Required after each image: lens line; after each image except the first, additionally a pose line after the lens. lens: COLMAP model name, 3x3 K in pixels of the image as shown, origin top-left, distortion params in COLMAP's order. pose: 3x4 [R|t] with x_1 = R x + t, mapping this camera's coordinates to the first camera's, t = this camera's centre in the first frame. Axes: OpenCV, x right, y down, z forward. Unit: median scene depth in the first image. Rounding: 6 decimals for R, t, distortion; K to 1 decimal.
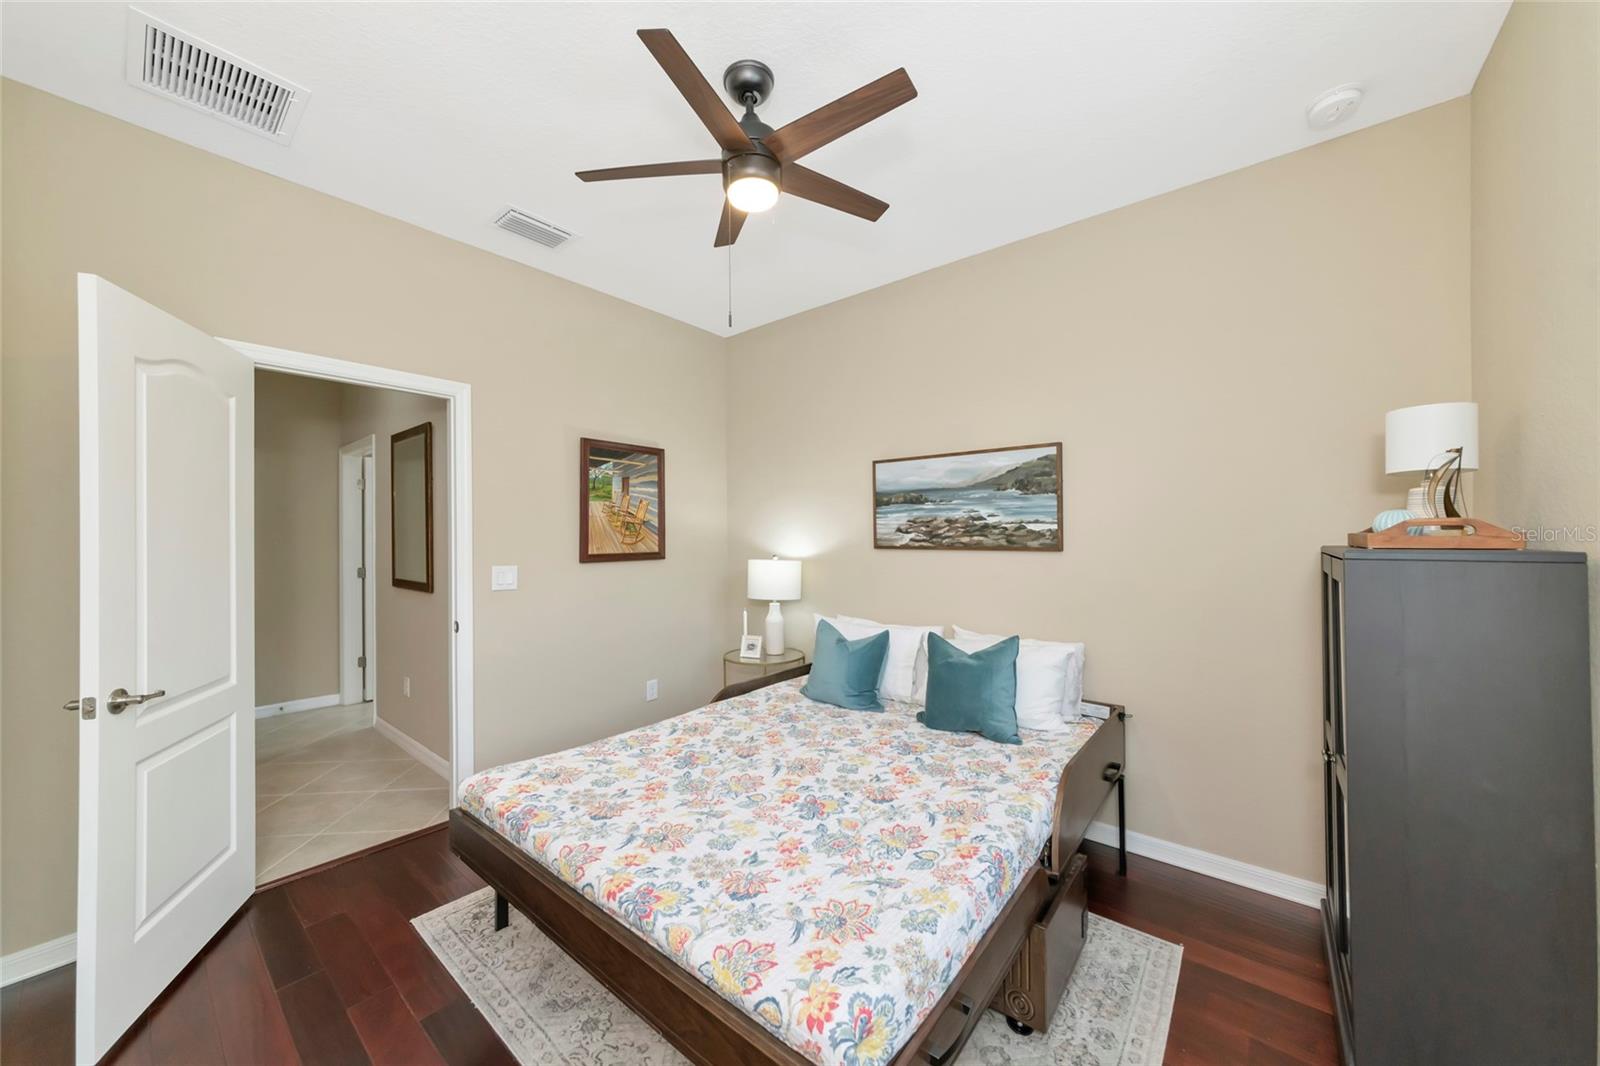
lens RADIAL K [[571.5, 0, 788.6], [0, 571.5, 532.4], [0, 0, 1]] dist [0.001384, 0.000030]
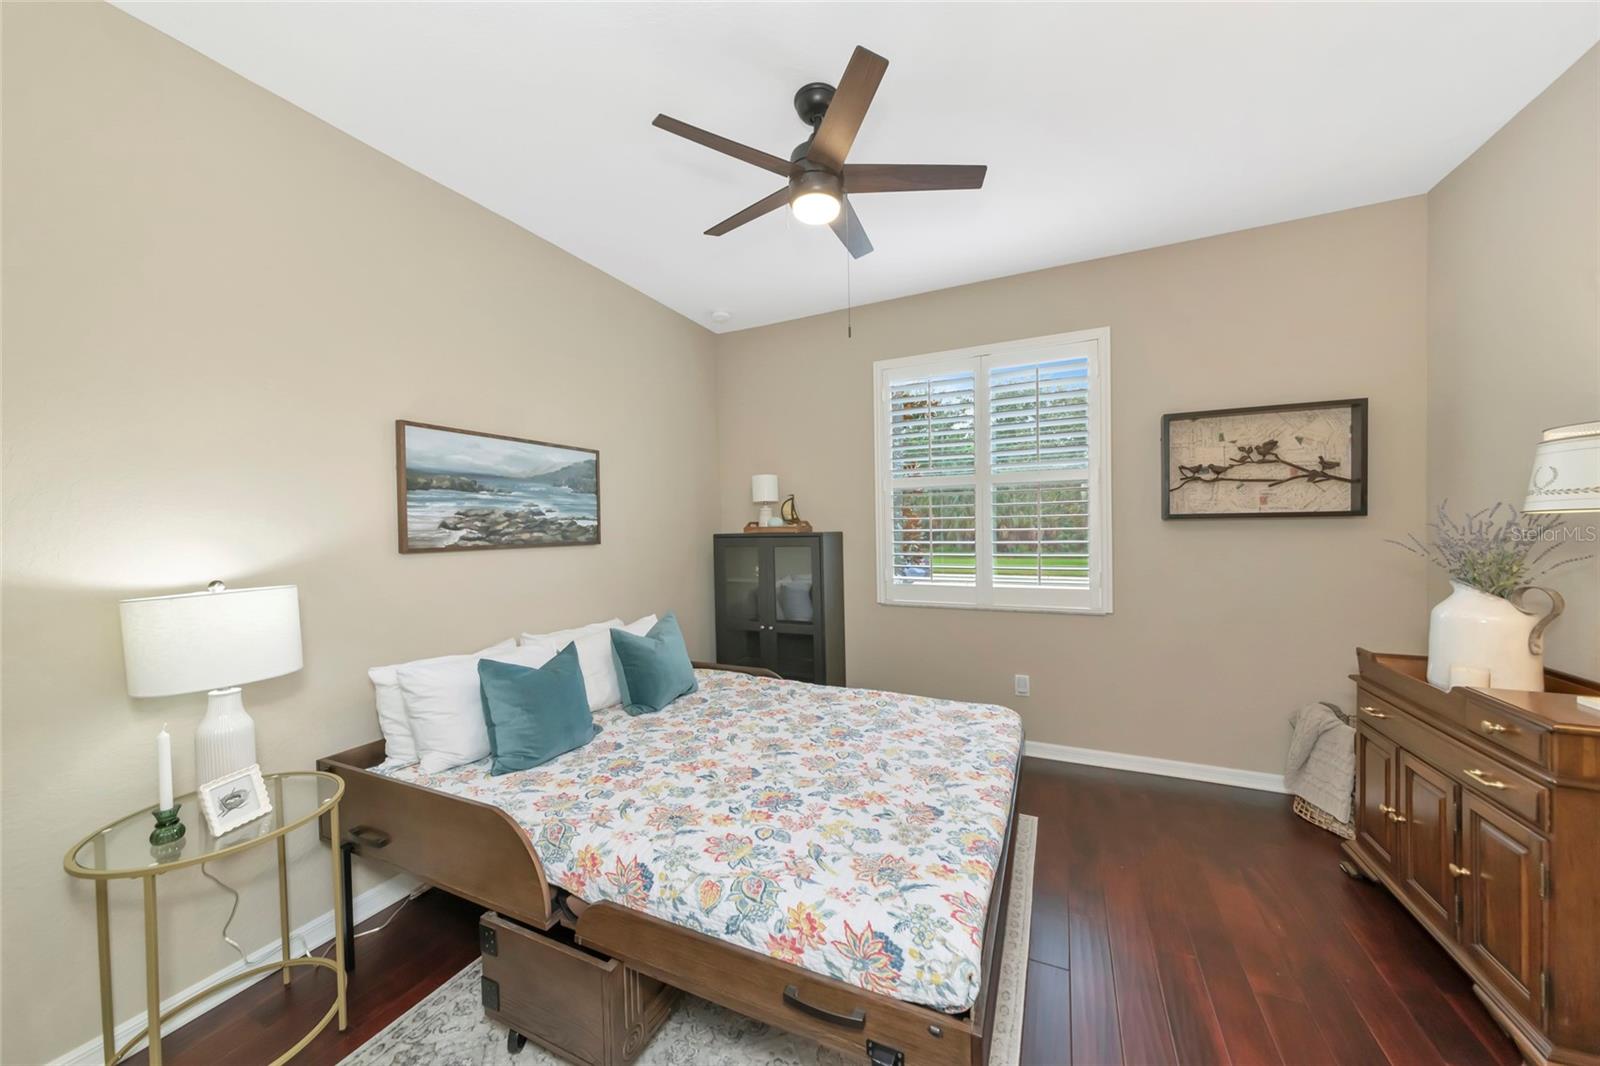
lens RADIAL K [[571.5, 0, 788.0], [0, 571.5, 533.2], [0, 0, 1]] dist [0.001384, 0.000030]
pose [[-0.261616, -0.003876, 0.965164, -0.684436], [0.011166, 0.999913, 0.007042, 0.006162], [-0.965107, 0.012620, -0.261550, 0.846622]]
